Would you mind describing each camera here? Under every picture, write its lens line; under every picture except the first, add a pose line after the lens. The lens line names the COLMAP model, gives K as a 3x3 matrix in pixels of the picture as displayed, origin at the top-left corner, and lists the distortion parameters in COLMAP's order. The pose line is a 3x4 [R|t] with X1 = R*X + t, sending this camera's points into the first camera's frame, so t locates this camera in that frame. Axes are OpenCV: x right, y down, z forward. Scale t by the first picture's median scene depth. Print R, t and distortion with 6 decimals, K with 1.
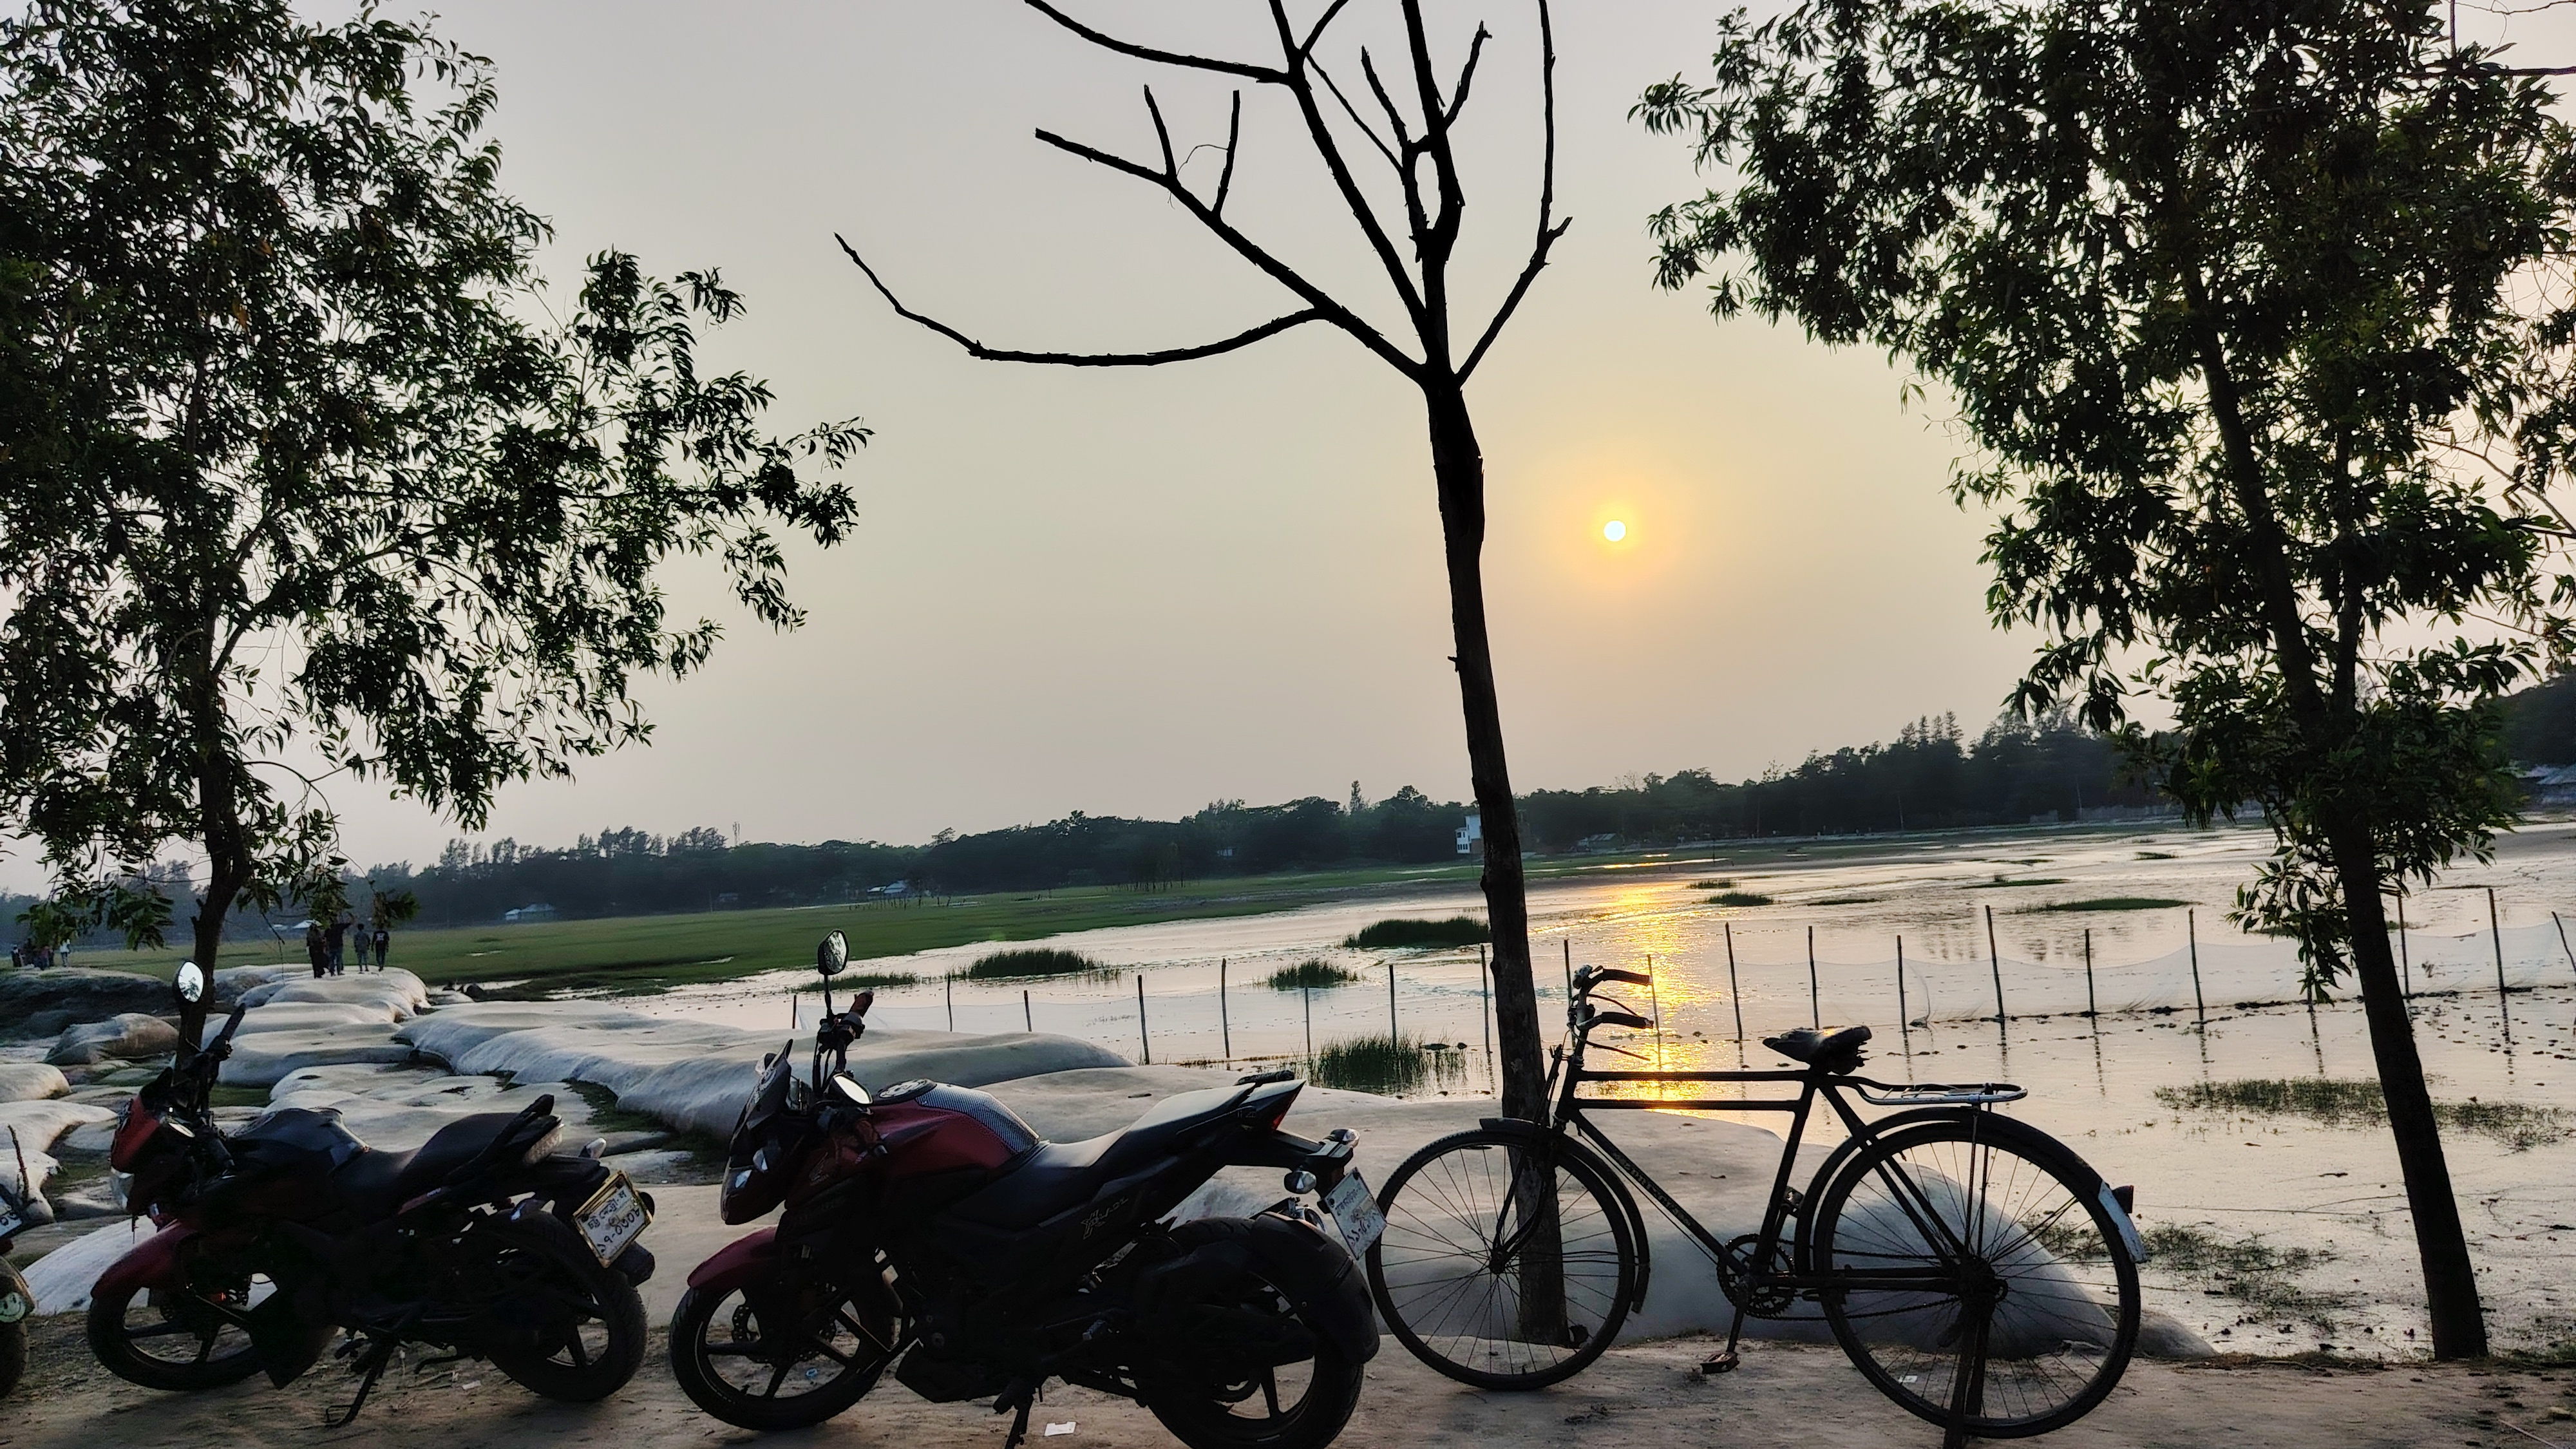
lens RADIAL K [[1791.9, 0, 1300.1], [0, 1791.9, 750.4], [0, 0, 1]] dist [0.041154, -0.060572]
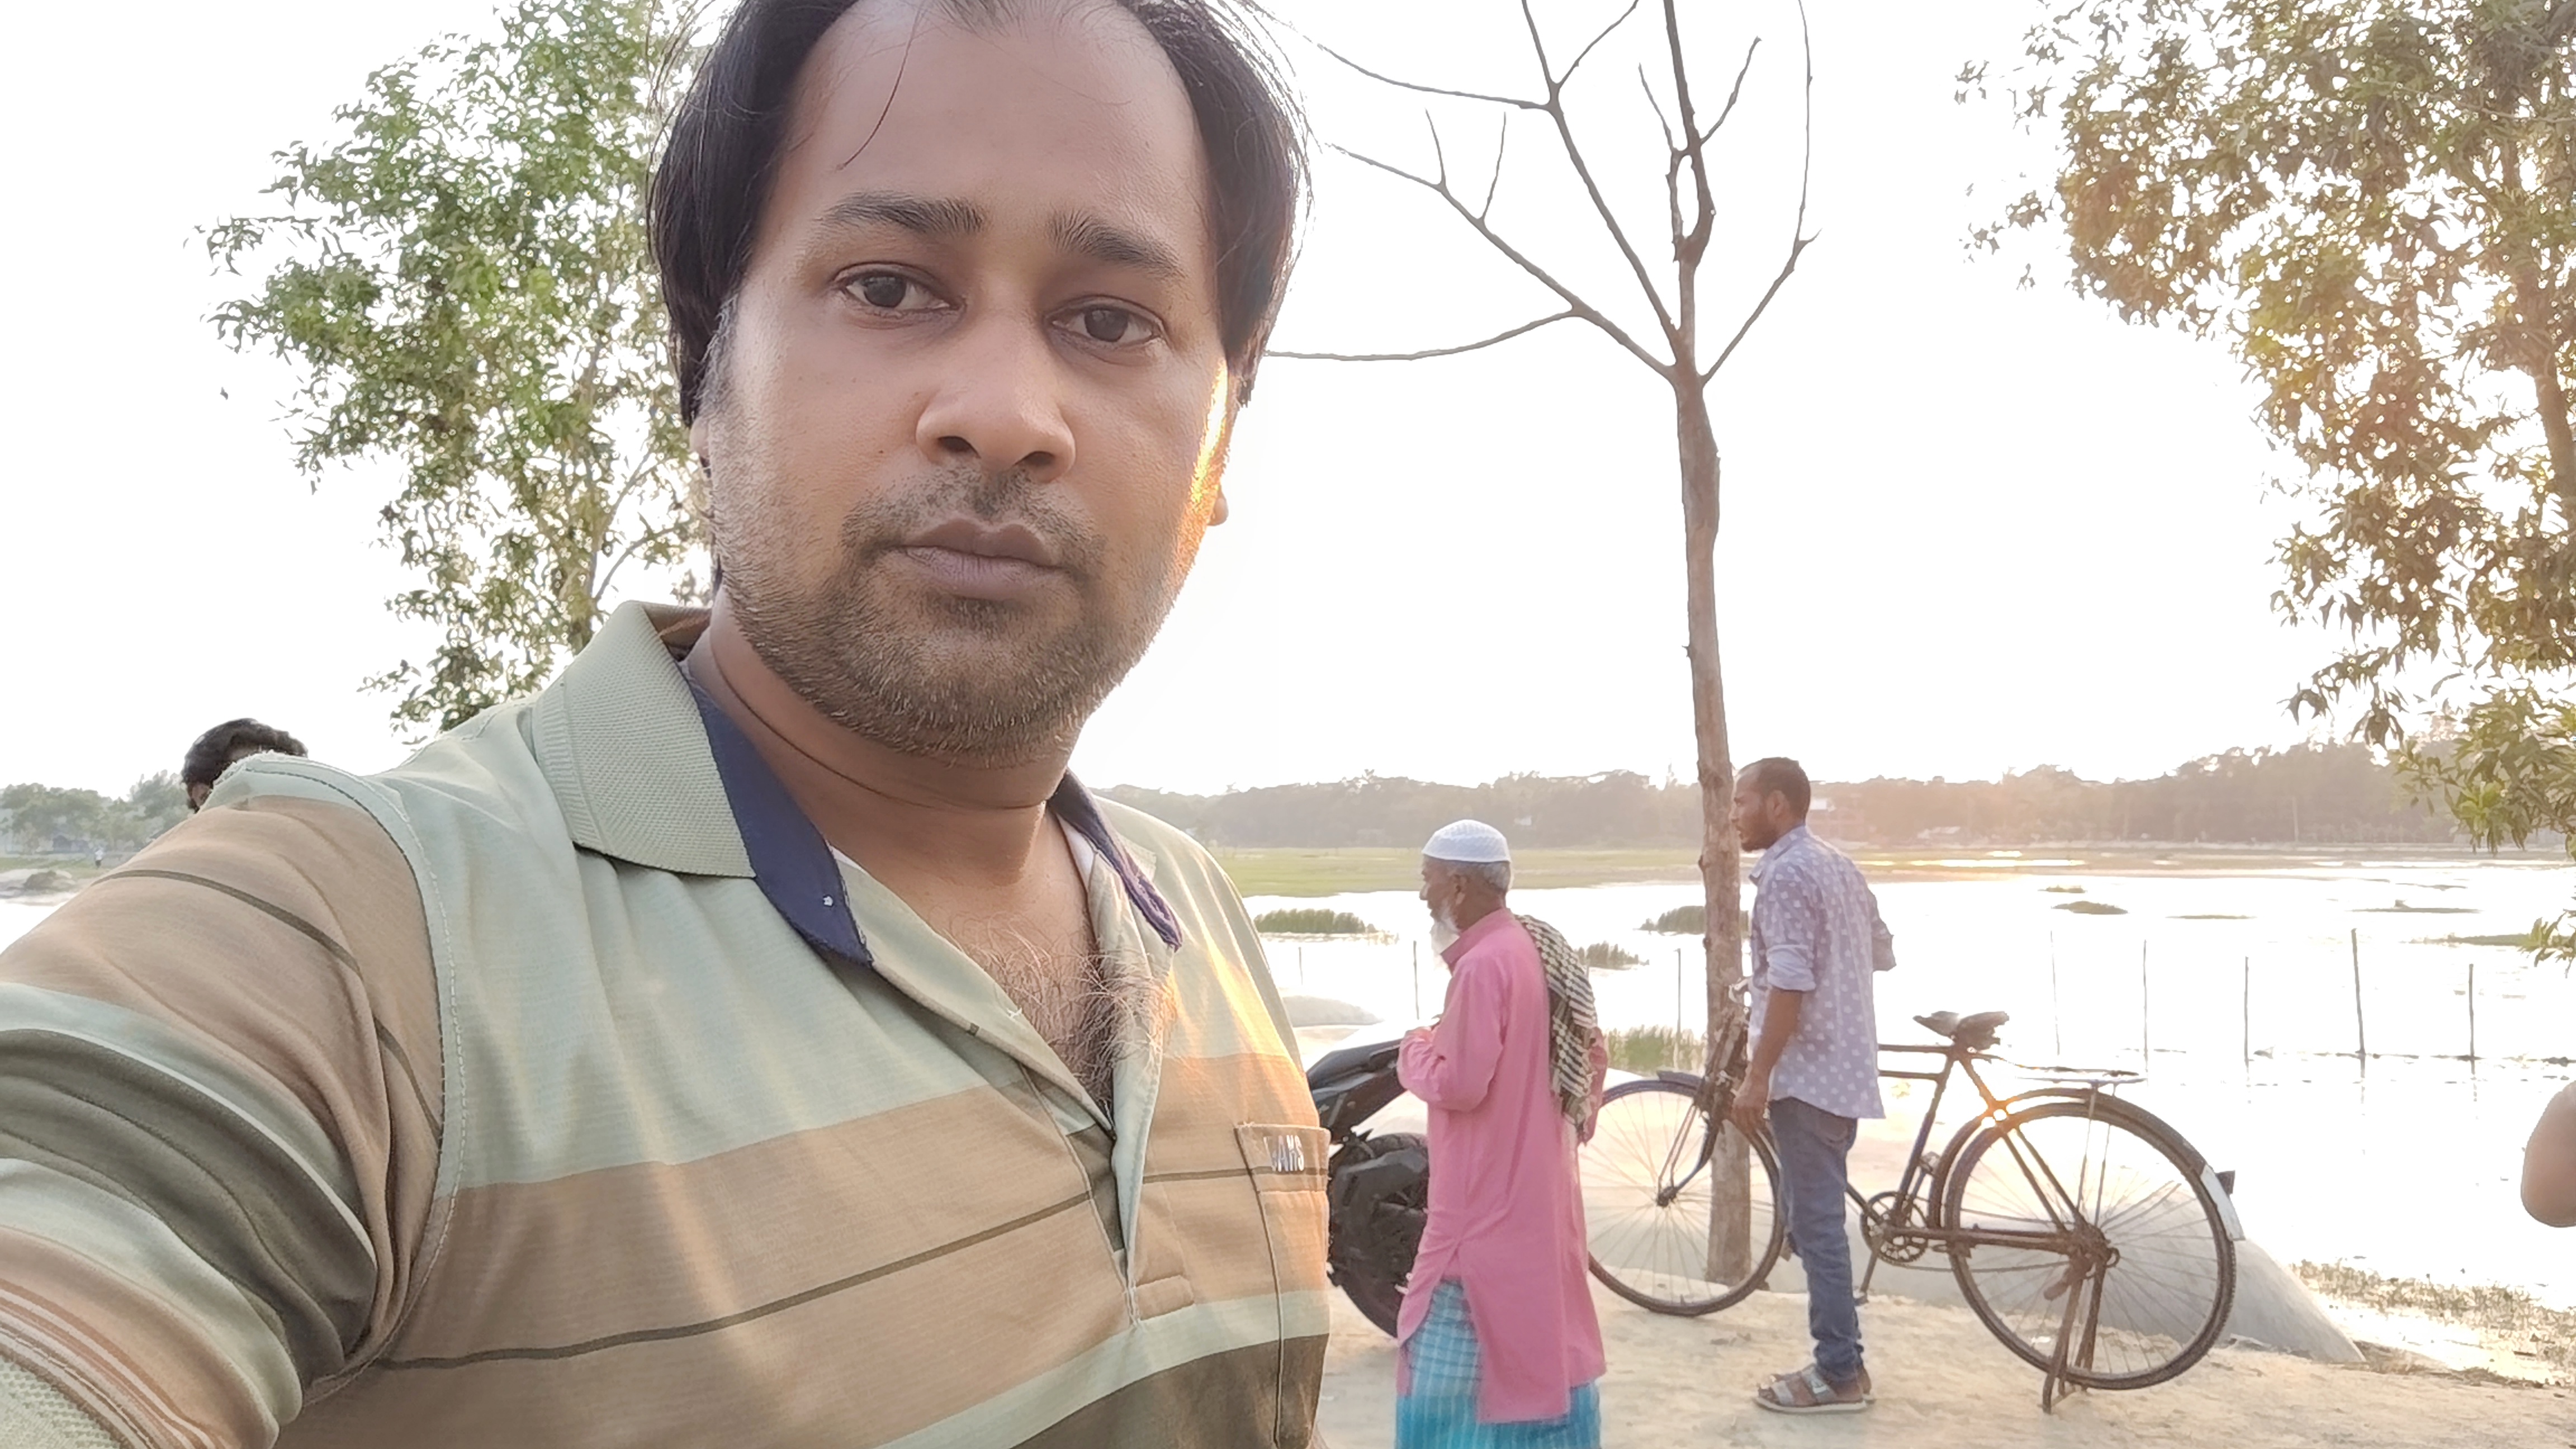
lens RADIAL K [[1919.8, 0, 1279.7], [0, 1919.8, 738.6], [0, 0, 1]] dist [0.000754, 0.019541]
pose [[0.983603, 0.054001, -0.172075, 0.042460], [-0.051134, 0.998470, 0.021053, -0.007260], [0.172949, -0.011909, 0.984859, -0.130738]]
